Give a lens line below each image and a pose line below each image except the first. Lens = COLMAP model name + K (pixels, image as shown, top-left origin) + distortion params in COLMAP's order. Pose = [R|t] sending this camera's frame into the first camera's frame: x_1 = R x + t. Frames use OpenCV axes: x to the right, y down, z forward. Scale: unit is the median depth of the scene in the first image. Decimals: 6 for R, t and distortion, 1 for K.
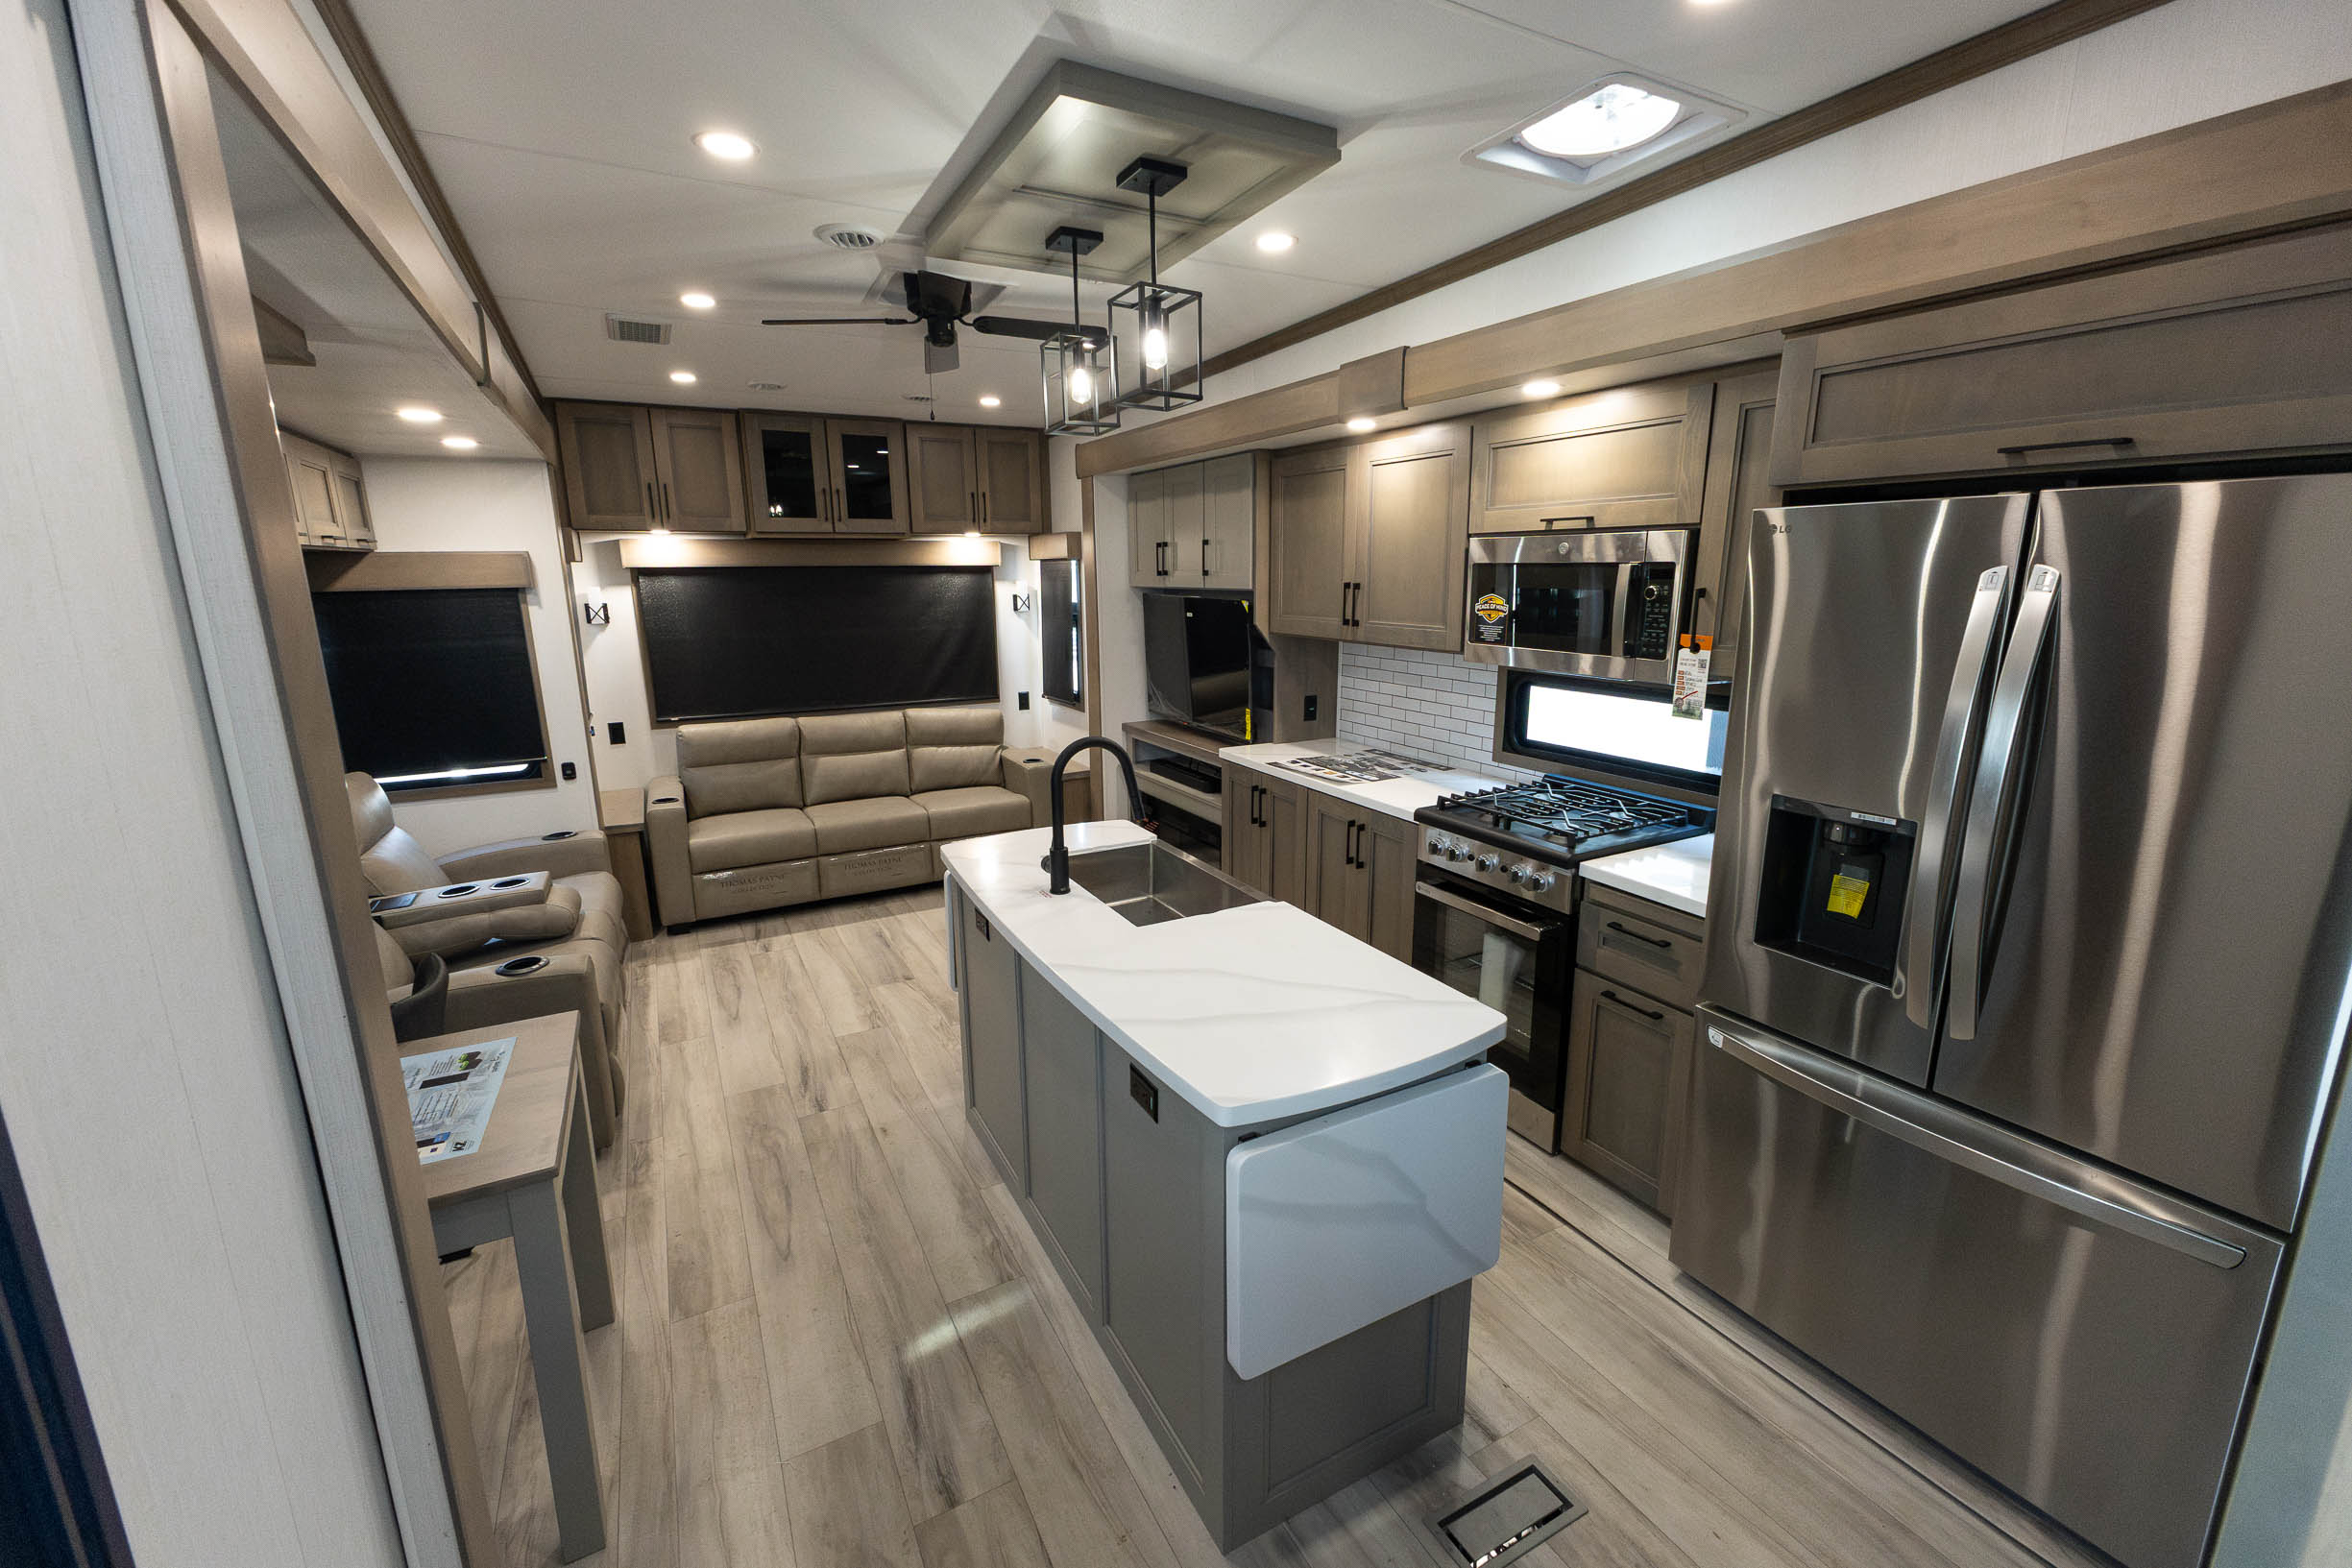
lens RADIAL K [[986.5, 0, 1176.0], [0, 986.5, 784.0], [0, 0, 1]] dist [0.023491, 0.000011]
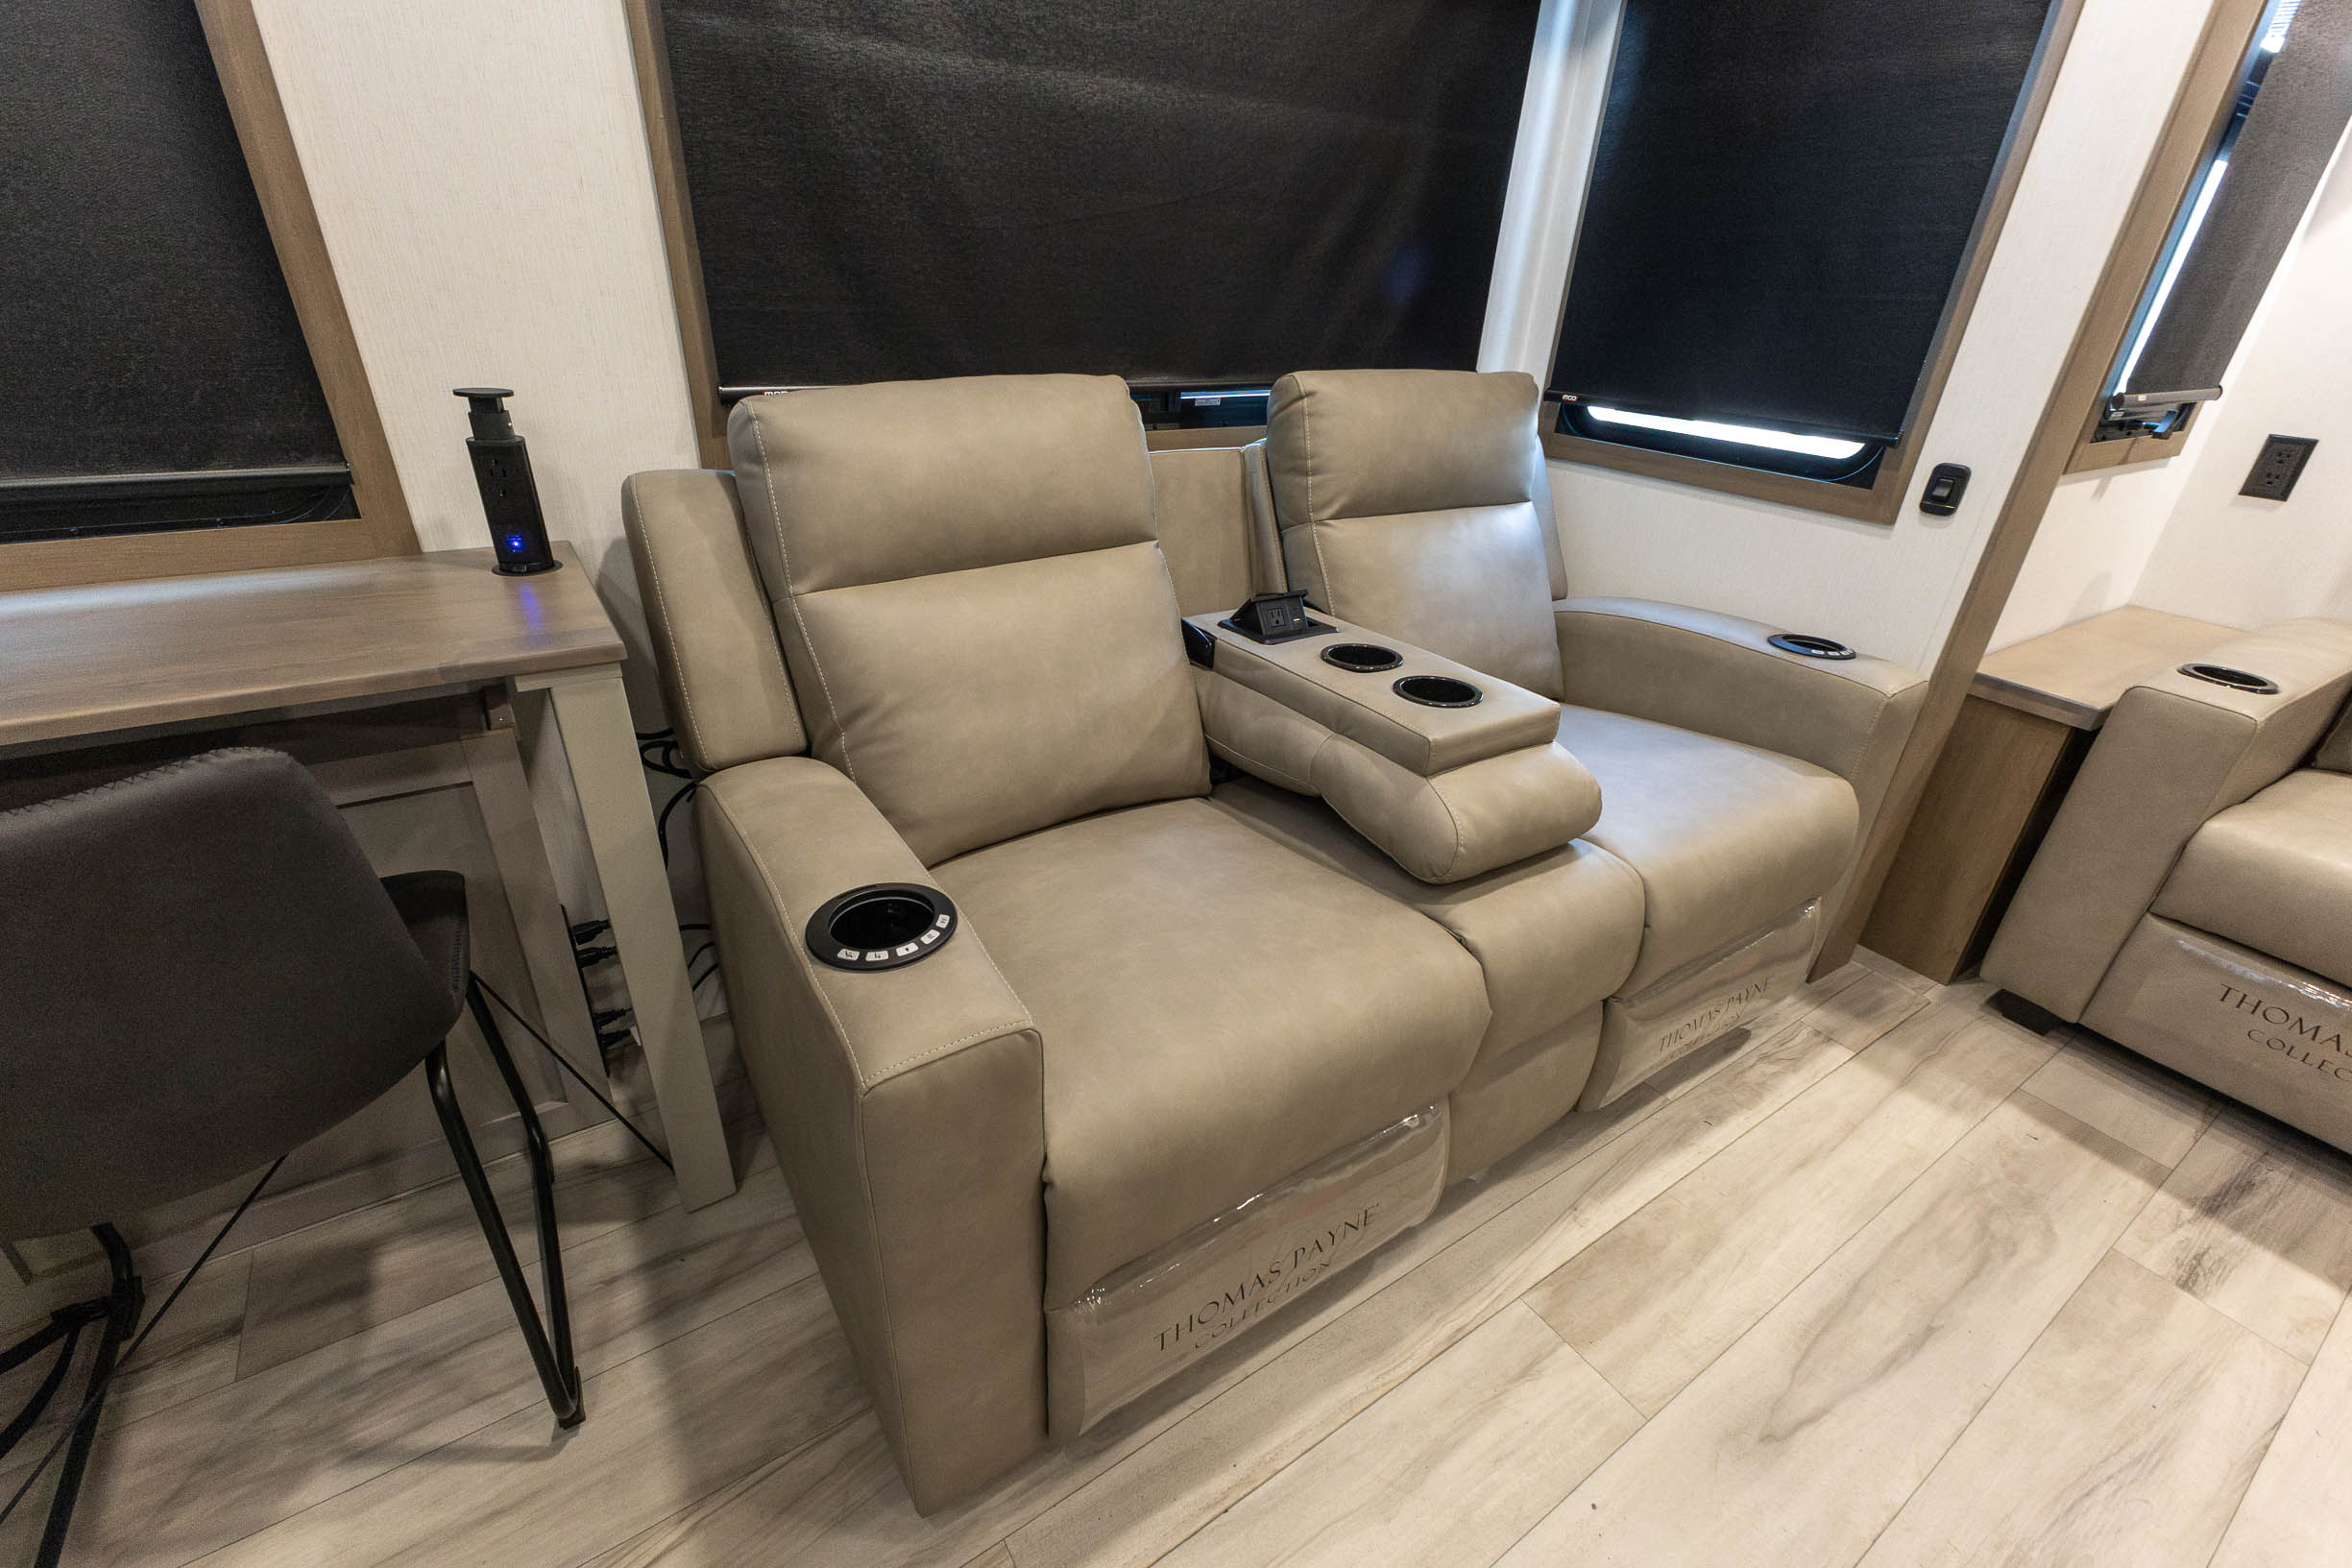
lens RADIAL K [[999.6, 0, 1172.4], [0, 999.6, 771.7], [0, 0, 1]] dist [0.002389, -0.000041]
pose [[0.087517, 0.465610, -0.880652, -0.225916], [-0.265471, 0.862976, 0.429882, -0.005327], [0.960139, 0.196165, 0.199131, 0.566723]]
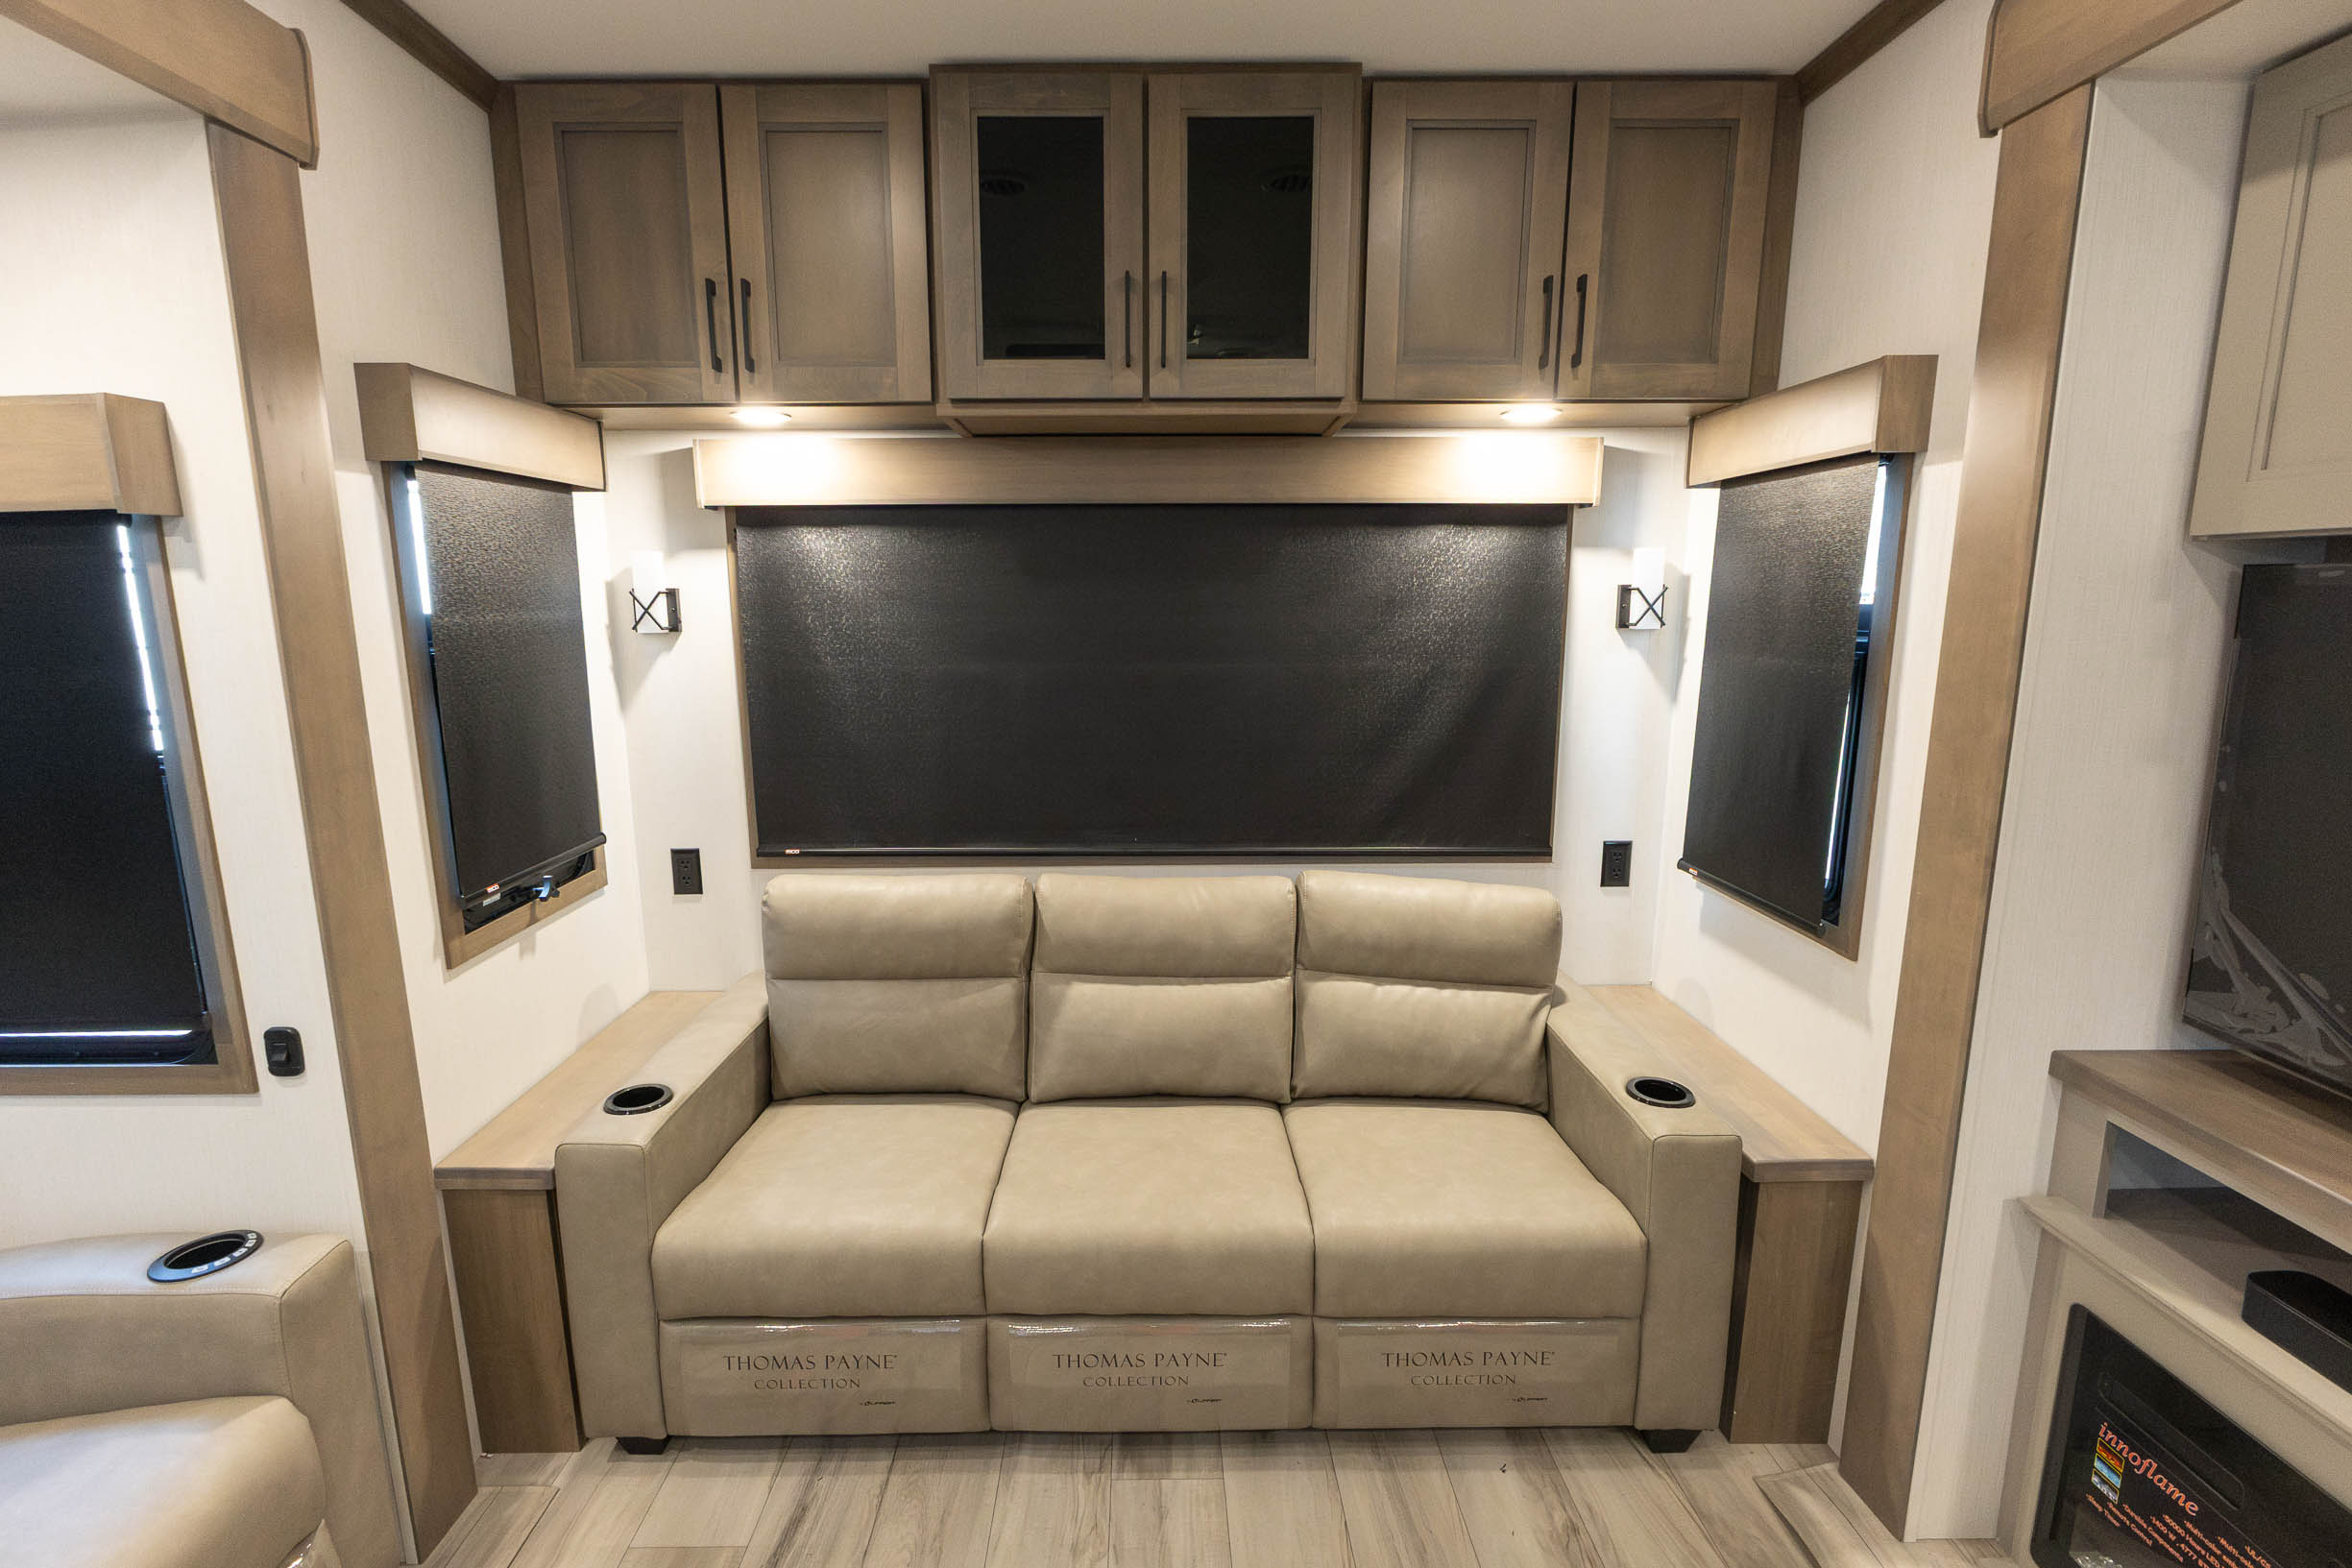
lens RADIAL K [[1049.7, 0, 1149.0], [0, 1049.7, 767.3], [0, 0, 1]] dist [-0.001874, -0.000260]
pose [[0.883626, 0.084162, -0.460566, -0.156235], [-0.107650, 0.993877, -0.024916, -0.110463], [0.455649, 0.071597, 0.887275, 0.669643]]
